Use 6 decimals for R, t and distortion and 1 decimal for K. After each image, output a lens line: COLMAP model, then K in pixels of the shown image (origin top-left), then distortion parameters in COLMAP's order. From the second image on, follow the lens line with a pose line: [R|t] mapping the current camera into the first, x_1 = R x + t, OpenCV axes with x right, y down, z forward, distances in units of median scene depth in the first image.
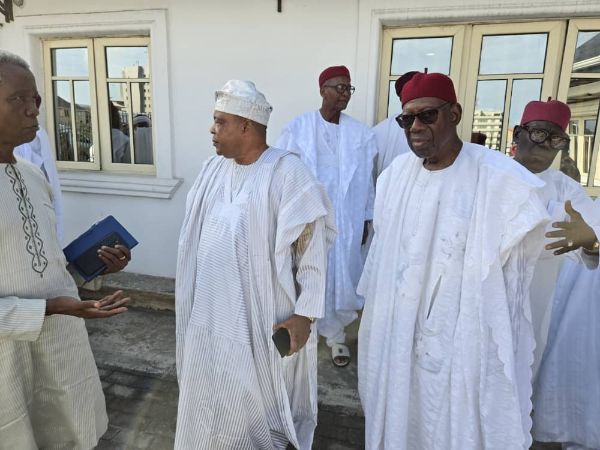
lens RADIAL K [[419.9, 0, 299.6], [0, 419.9, 216.2], [0, 0, 1]] dist [0.077053, -0.061515]
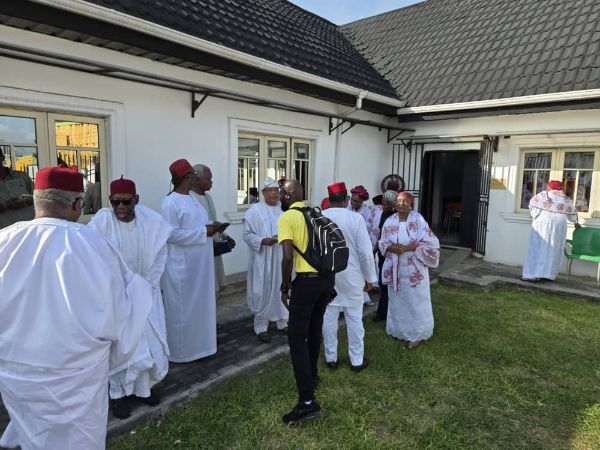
lens RADIAL K [[414.1, 0, 301.6], [0, 414.1, 225.6], [0, 0, 1]] dist [0.066433, -0.059189]
pose [[0.460049, -0.131506, 0.878101, -1.323484], [0.152312, 0.986000, 0.067867, -0.088510], [-0.874732, 0.102523, 0.473638, -0.138785]]
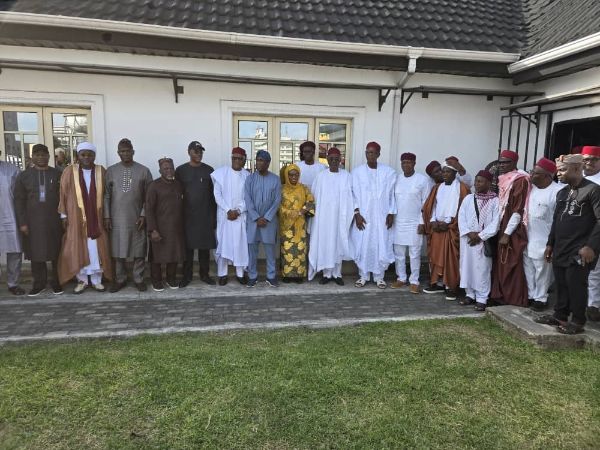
lens RADIAL K [[404.7, 0, 298.6], [0, 404.7, 225.4], [0, 0, 1]] dist [0.068467, -0.053310]
pose [[0.918114, -0.064301, 0.391065, -0.271218], [0.078489, 0.996706, -0.020387, 0.116071], [-0.388466, 0.049412, 0.920137, -0.752462]]
